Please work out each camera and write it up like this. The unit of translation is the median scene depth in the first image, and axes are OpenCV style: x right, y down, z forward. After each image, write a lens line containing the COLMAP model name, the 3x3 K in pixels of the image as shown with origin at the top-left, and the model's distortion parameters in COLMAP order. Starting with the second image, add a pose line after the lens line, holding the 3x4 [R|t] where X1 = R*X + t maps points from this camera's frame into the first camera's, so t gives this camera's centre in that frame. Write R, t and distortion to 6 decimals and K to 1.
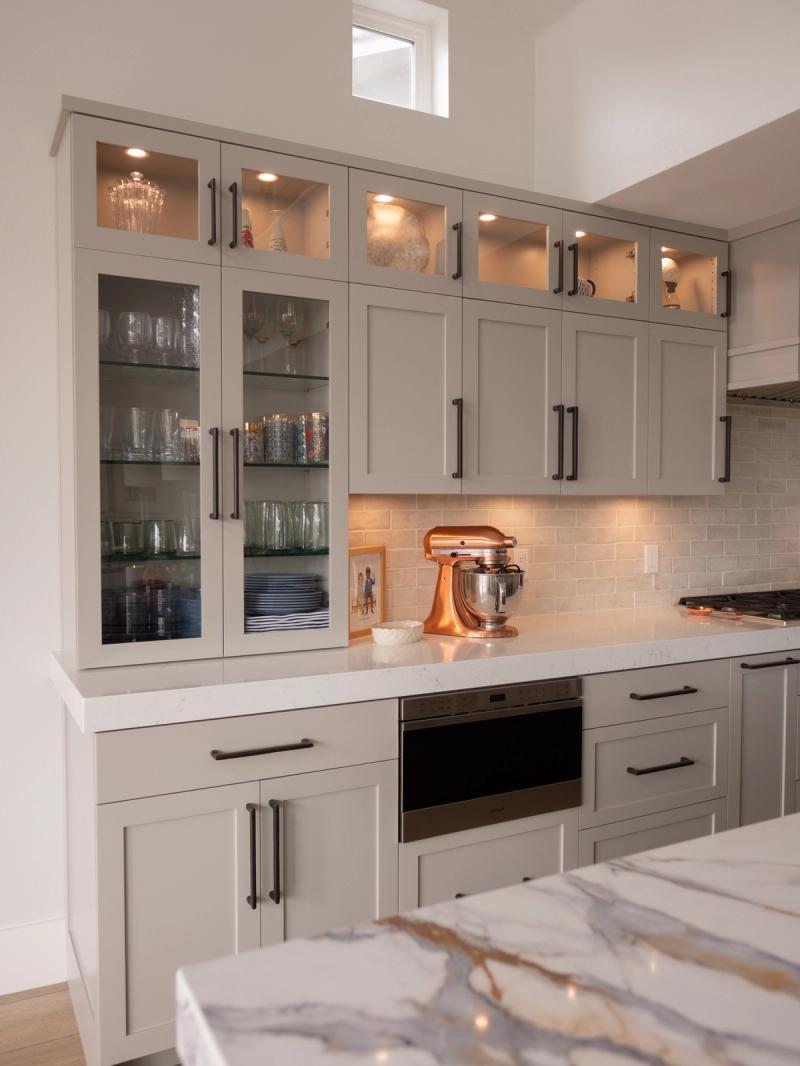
lens RADIAL K [[851.0, 0, 400.0], [0, 851.0, 533.0], [0, 0, 1]] dist [-0.004340, -0.004825]
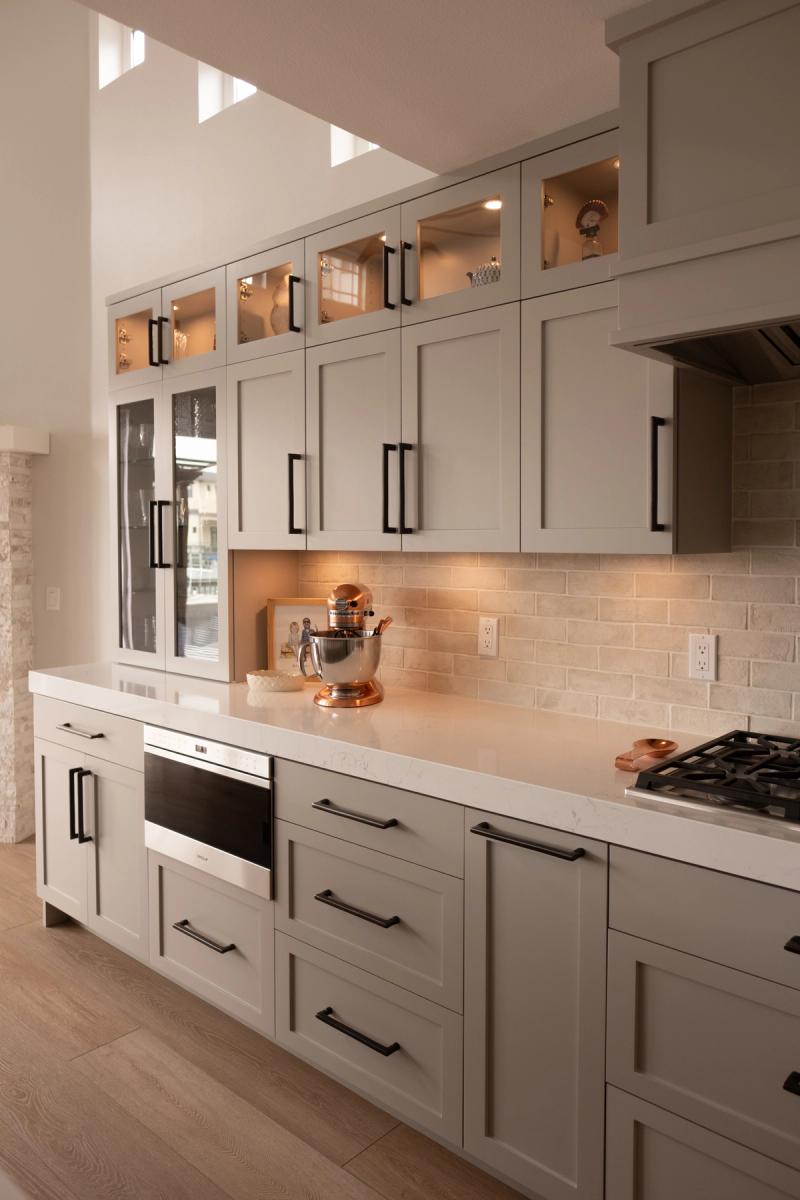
lens RADIAL K [[867.4, 0, 385.0], [0, 867.4, 570.6], [0, 0, 1]] dist [-0.012464, -0.002290]
pose [[0.339546, 0.035749, -0.939910, 1.095964], [-0.032347, 0.999130, 0.026316, -0.054311], [0.940033, 0.021468, 0.340407, 0.791783]]
